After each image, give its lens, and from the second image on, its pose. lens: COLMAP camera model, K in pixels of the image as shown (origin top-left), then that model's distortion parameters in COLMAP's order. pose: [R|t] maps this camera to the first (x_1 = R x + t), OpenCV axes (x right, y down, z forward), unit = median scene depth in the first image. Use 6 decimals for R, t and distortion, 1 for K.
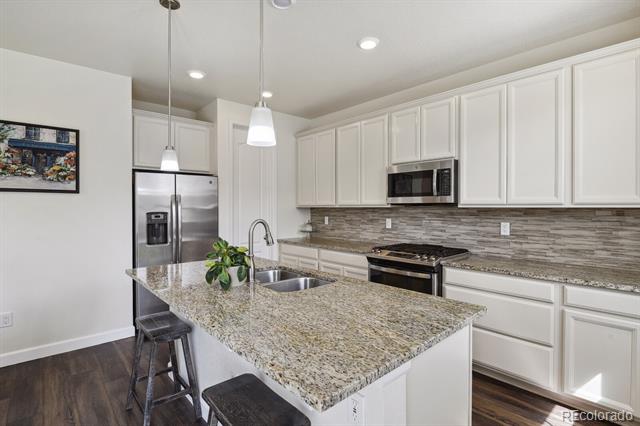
lens RADIAL K [[316.0, 0, 320.2], [0, 316.0, 208.6], [0, 0, 1]] dist [-0.004662, -0.004391]
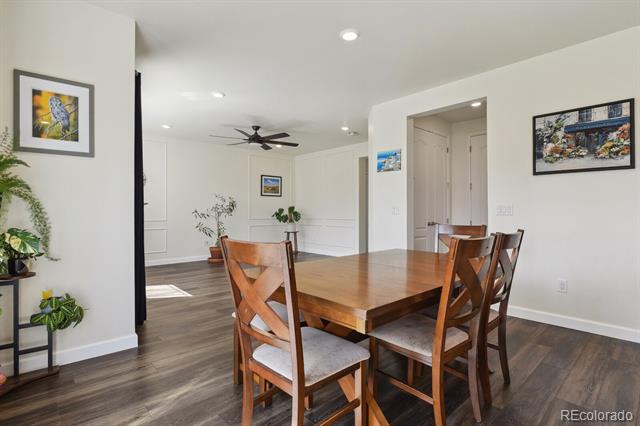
lens RADIAL K [[316.0, 0, 320.3], [0, 316.0, 210.1], [0, 0, 1]] dist [-0.004662, -0.004391]
pose [[0.012486, -0.000022, -0.999922, 0.122765], [-0.006421, 0.999979, -0.000103, 0.080084], [0.999901, 0.006422, 0.012486, 0.094651]]
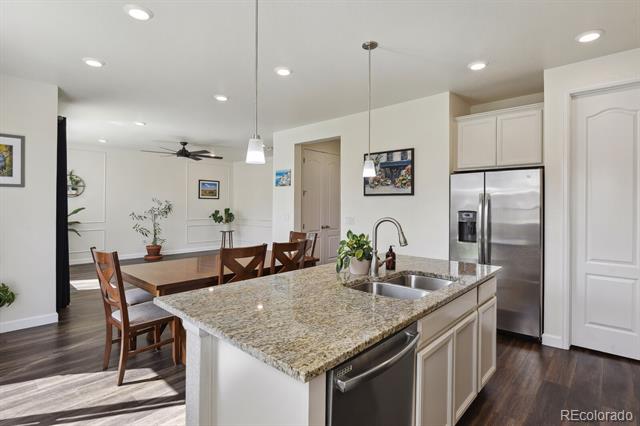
lens RADIAL K [[316.0, 0, 314.8], [0, 316.0, 204.0], [0, 0, 1]] dist [-0.004662, -0.004391]
pose [[0.097050, -0.002023, -0.995277, 0.553015], [-0.011728, 0.999926, -0.003176, -0.002234], [0.995210, 0.011981, 0.097019, 0.471558]]
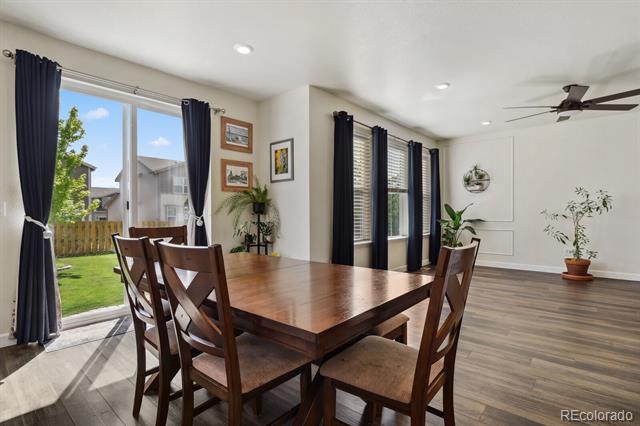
lens RADIAL K [[316.0, 0, 306.3], [0, 316.0, 215.5], [0, 0, 1]] dist [-0.004662, -0.004391]
pose [[-0.989500, 0.009422, -0.144225, -0.570376], [0.007180, 0.999845, 0.016059, 0.079810], [0.144354, 0.014855, -0.989415, 0.925145]]
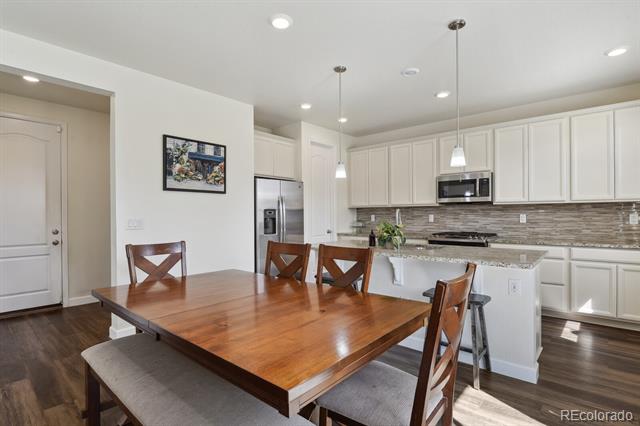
lens RADIAL K [[316.0, 0, 320.3], [0, 316.0, 213.6], [0, 0, 1]] dist [-0.004662, -0.004391]
pose [[0.992274, -0.003032, 0.124026, -0.559974], [0.004333, 0.999938, -0.010215, 0.051353], [-0.123987, 0.010674, 0.992226, -0.374430]]
